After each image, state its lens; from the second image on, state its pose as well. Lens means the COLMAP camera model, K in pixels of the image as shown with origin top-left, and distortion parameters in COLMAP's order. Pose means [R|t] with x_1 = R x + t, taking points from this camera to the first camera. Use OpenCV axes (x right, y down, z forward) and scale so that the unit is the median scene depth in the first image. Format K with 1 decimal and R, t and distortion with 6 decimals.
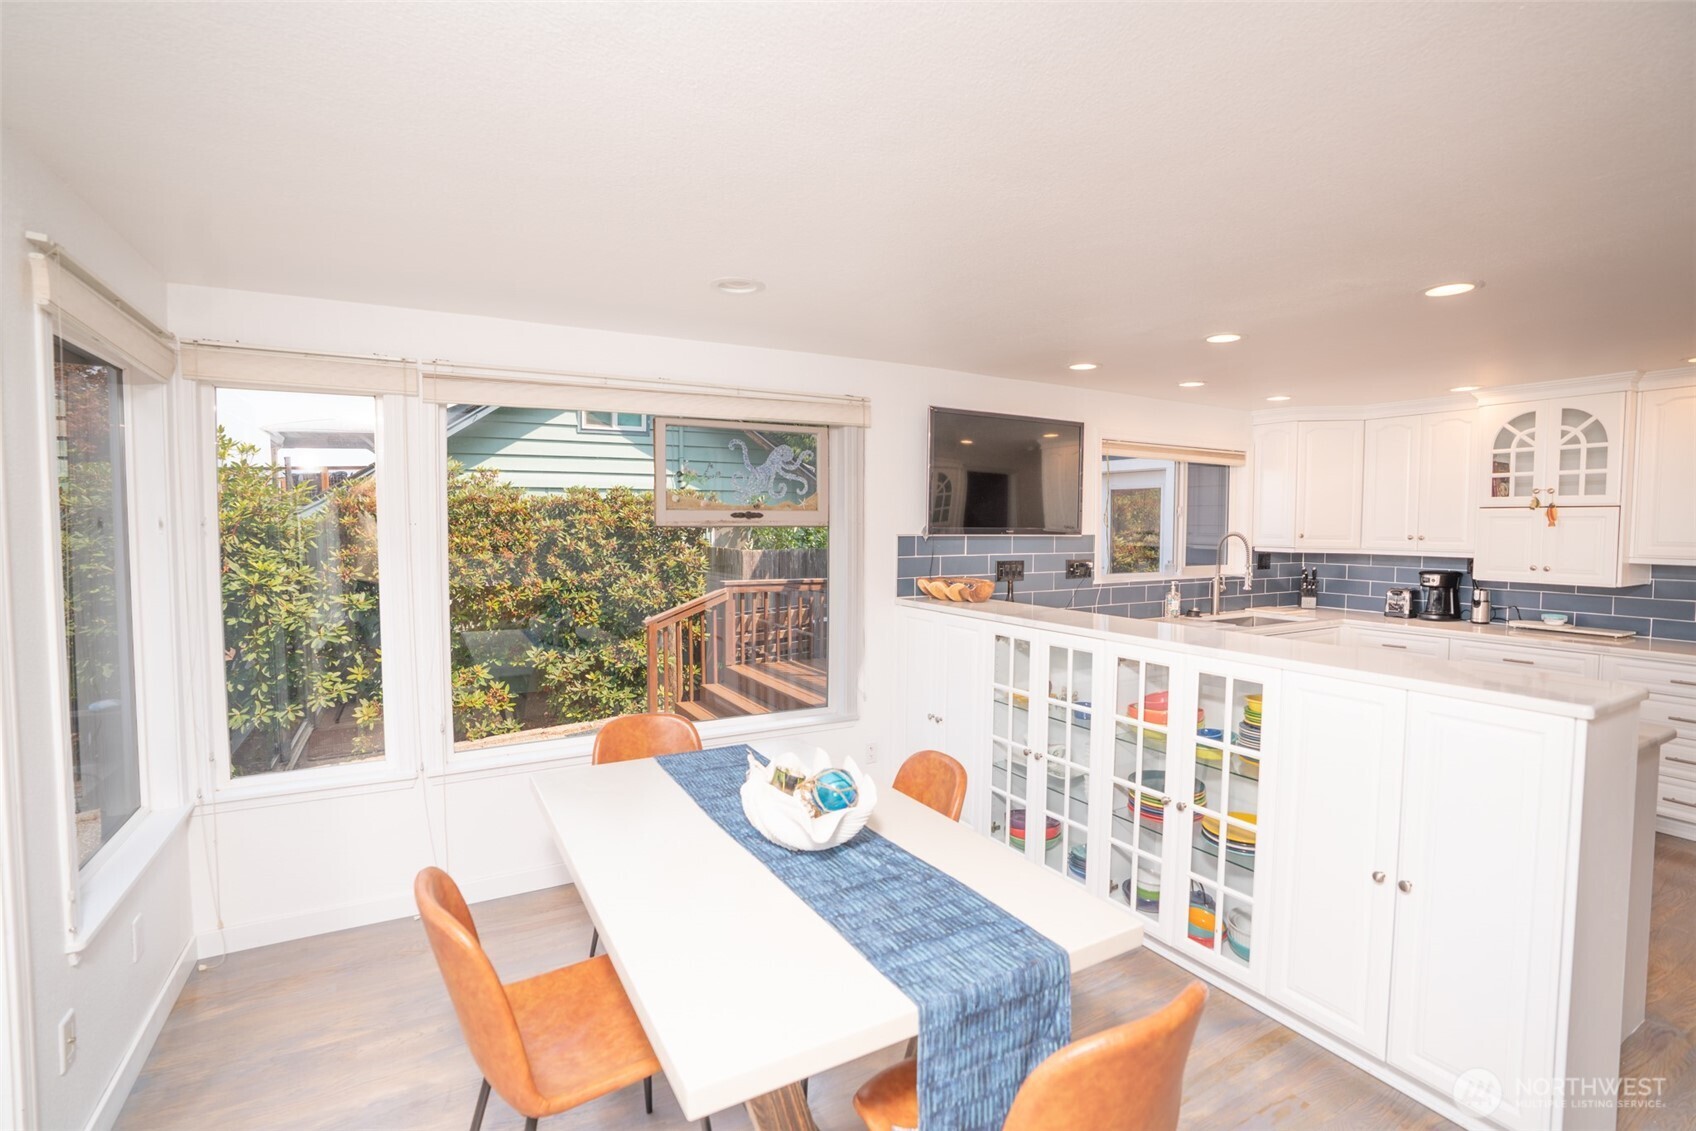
lens RADIAL K [[777.7, 0, 848.0], [0, 777.7, 565.5], [0, 0, 1]] dist [-0.072412, 0.026712]
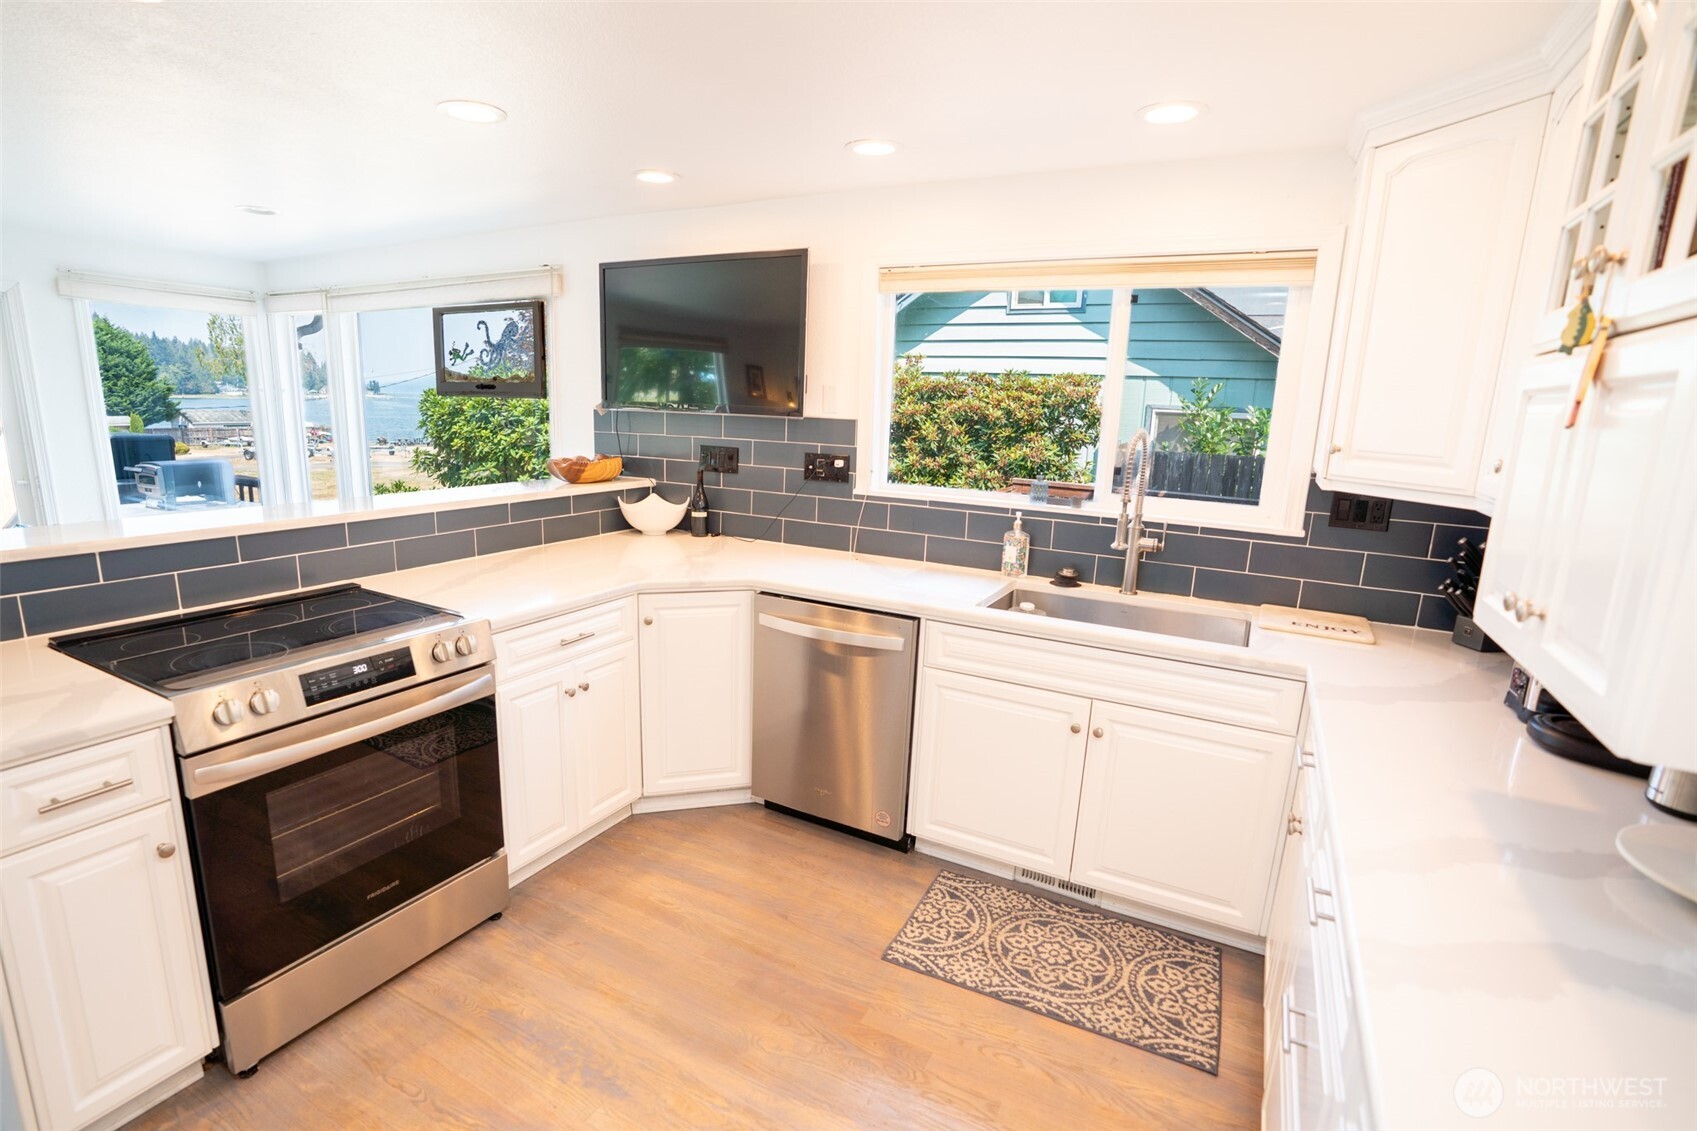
lens RADIAL K [[809.3, 0, 818.2], [0, 809.3, 579.5], [0, 0, 1]] dist [-0.069424, 0.031367]
pose [[0.524603, 0.195173, -0.828673, 0.909434], [-0.077682, 0.980280, 0.181703, -0.028883], [0.847796, -0.030949, 0.529419, 0.604937]]
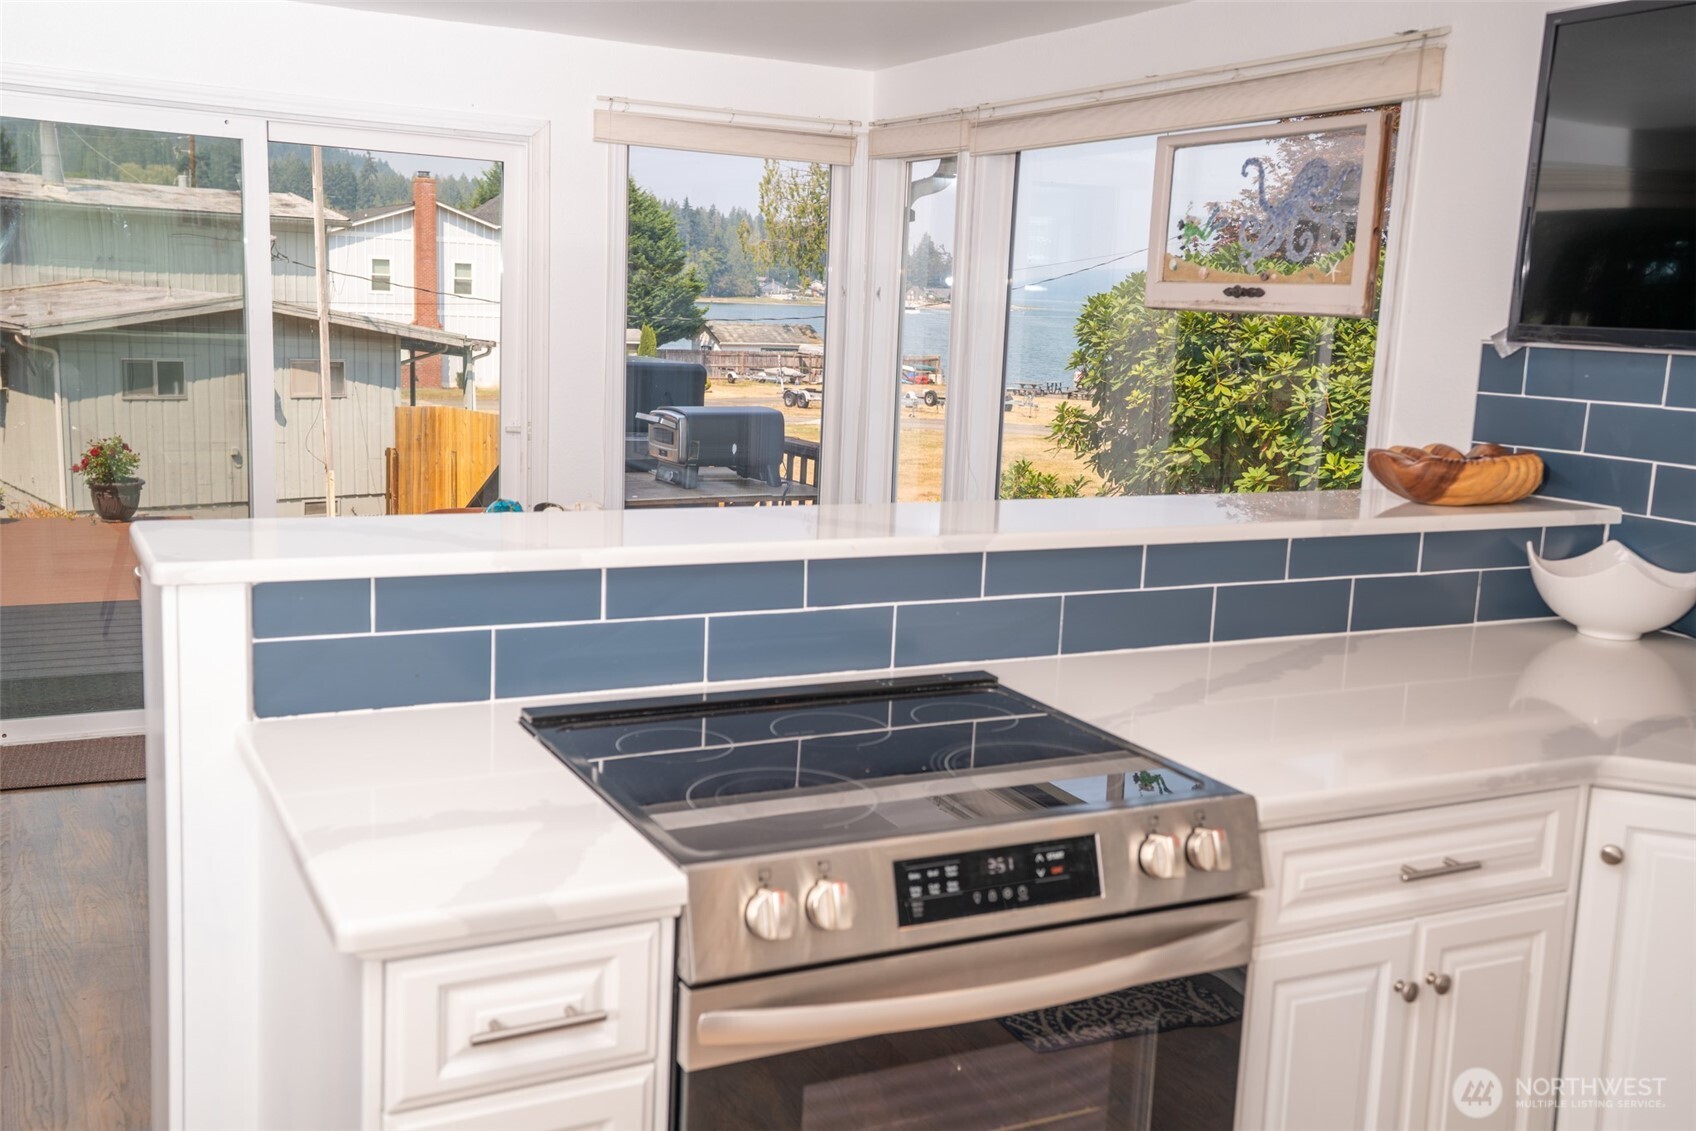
lens RADIAL K [[1607.6, 0, 848.0], [0, 1607.6, 565.5], [0, 0, 1]] dist [0.047837, 0.005229]
pose [[-0.033136, 0.162832, -0.986097, 0.838265], [-0.098190, 0.981336, 0.165345, -0.026760], [0.994616, 0.102304, -0.016529, 0.580285]]
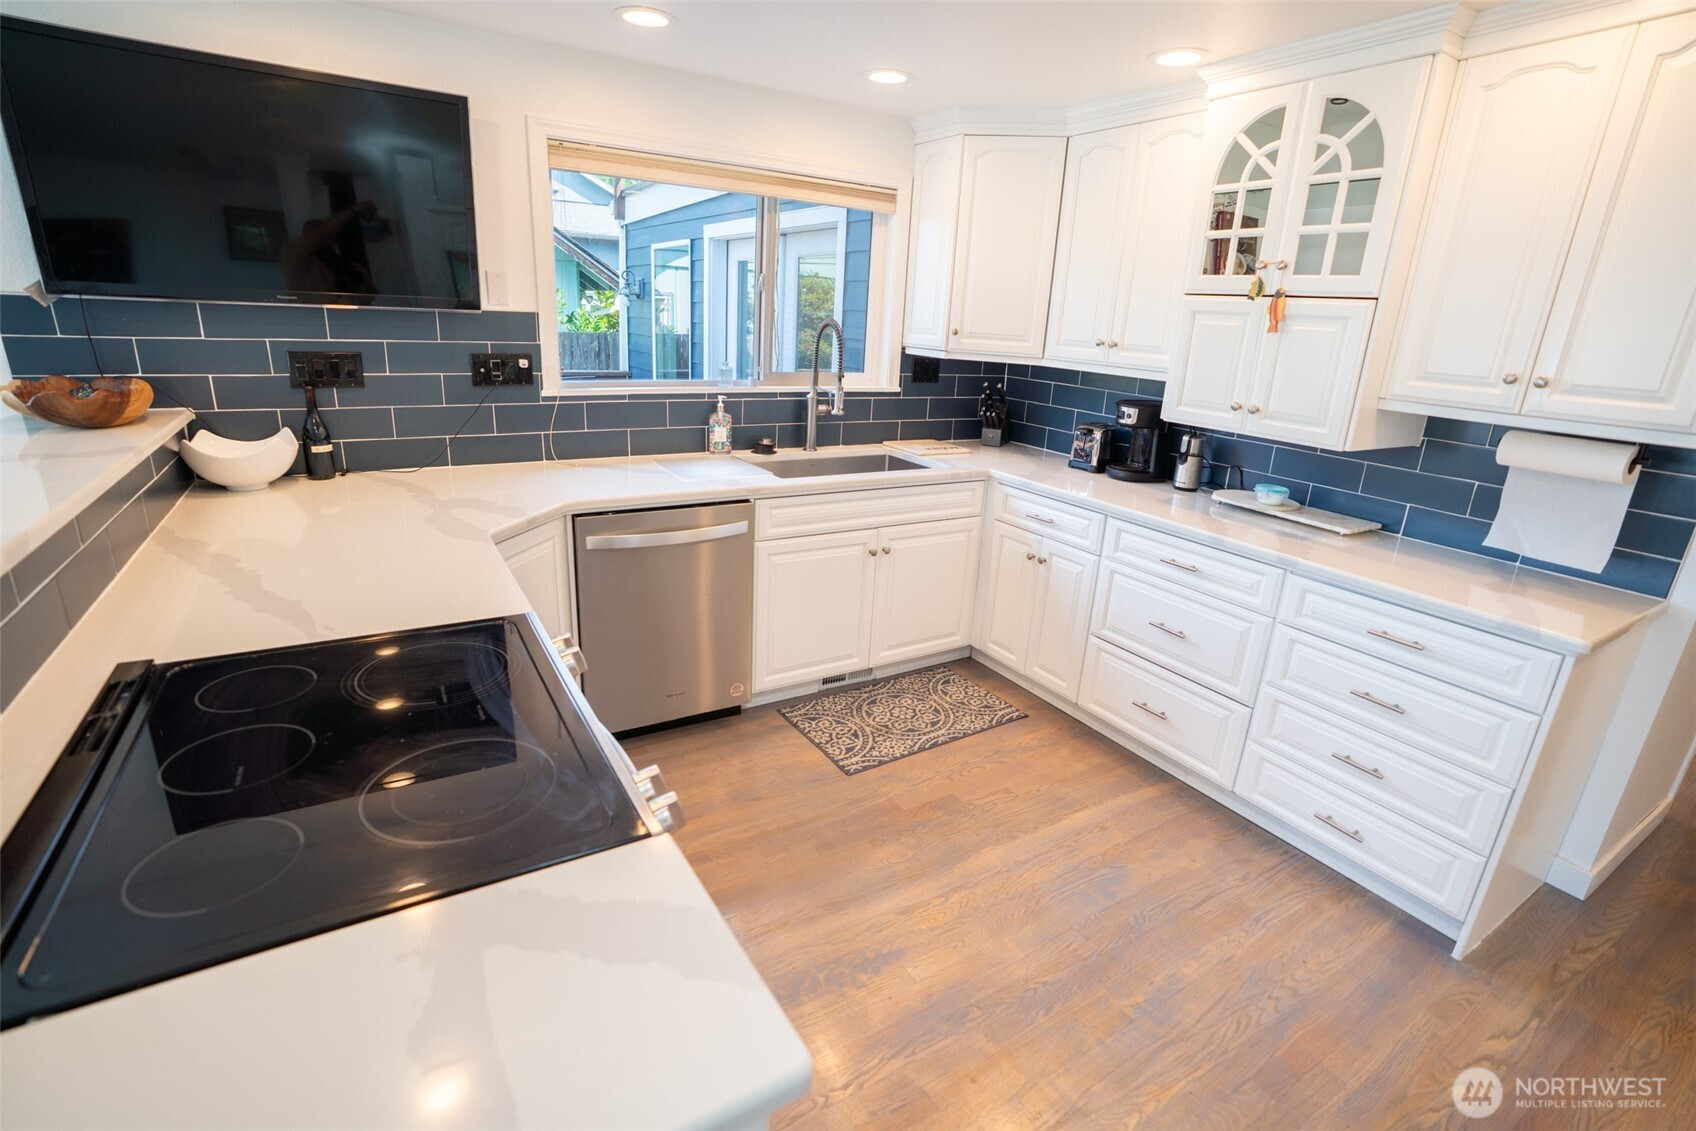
lens RADIAL K [[777.7, 0, 848.0], [0, 777.7, 565.5], [0, 0, 1]] dist [-0.072412, 0.026712]
pose [[0.998047, 0.033506, 0.052714, 0.536935], [-0.046055, 0.964865, 0.258679, -0.014993], [-0.042194, -0.260602, 0.964524, 0.376427]]
